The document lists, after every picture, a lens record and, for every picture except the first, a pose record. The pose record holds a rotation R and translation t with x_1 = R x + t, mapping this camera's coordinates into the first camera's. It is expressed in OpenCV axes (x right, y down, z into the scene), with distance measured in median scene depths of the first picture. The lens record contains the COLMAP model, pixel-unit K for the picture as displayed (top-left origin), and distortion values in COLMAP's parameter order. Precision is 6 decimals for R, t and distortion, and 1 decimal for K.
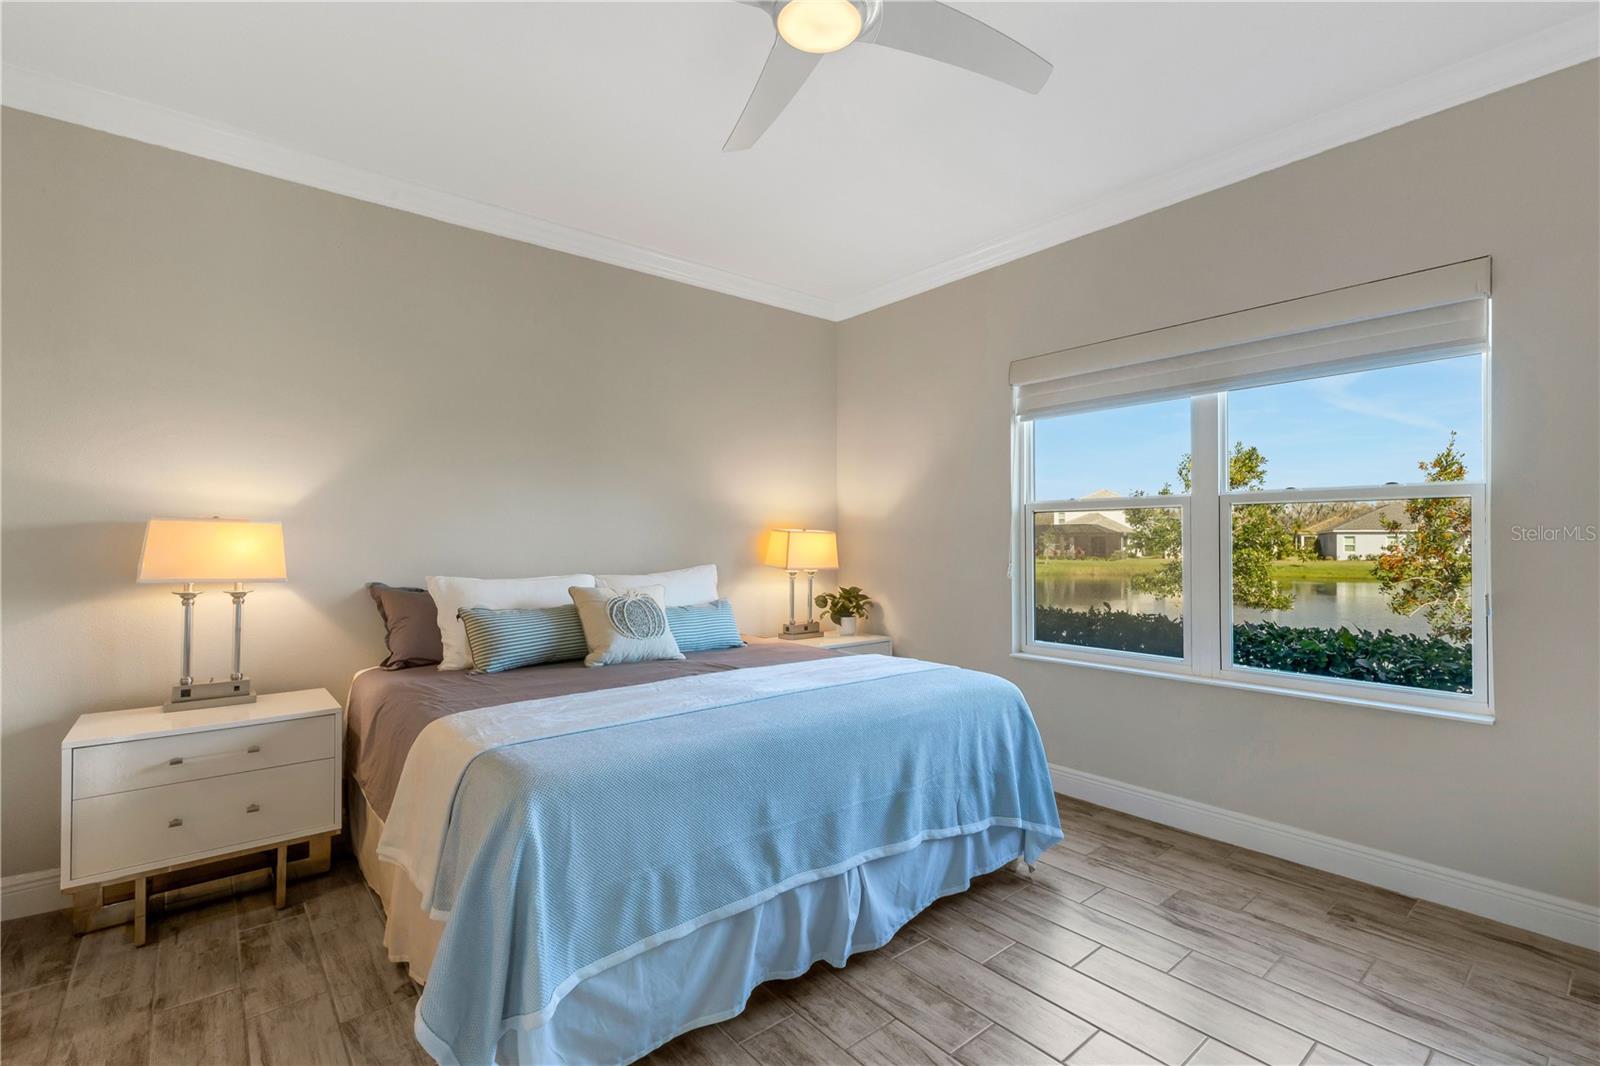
lens RADIAL K [[727.1, 0, 798.8], [0, 727.1, 533.6], [0, 0, 1]] dist [0.008193, -0.001020]
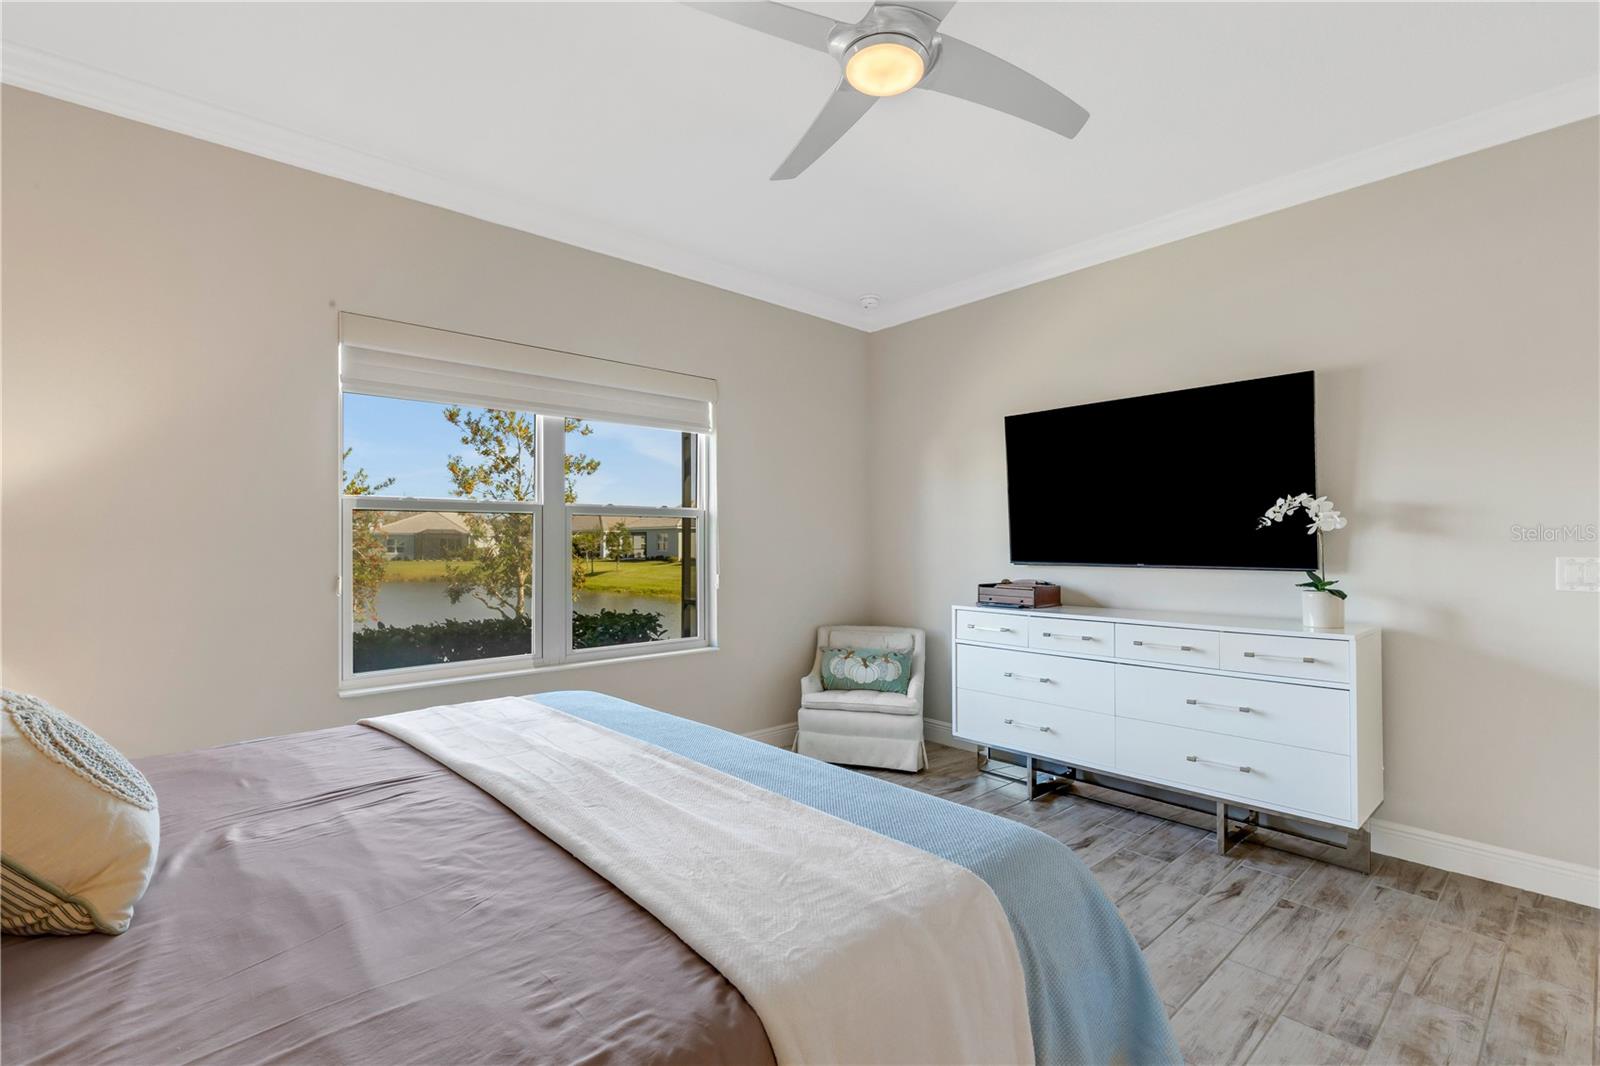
lens RADIAL K [[727.1, 0, 809.0], [0, 727.1, 540.6], [0, 0, 1]] dist [0.008193, -0.001020]
pose [[-0.048001, 0.001548, 0.998846, -0.561891], [-0.002074, 0.999996, -0.001649, 0.003847], [-0.998845, -0.002151, -0.047998, 0.629494]]
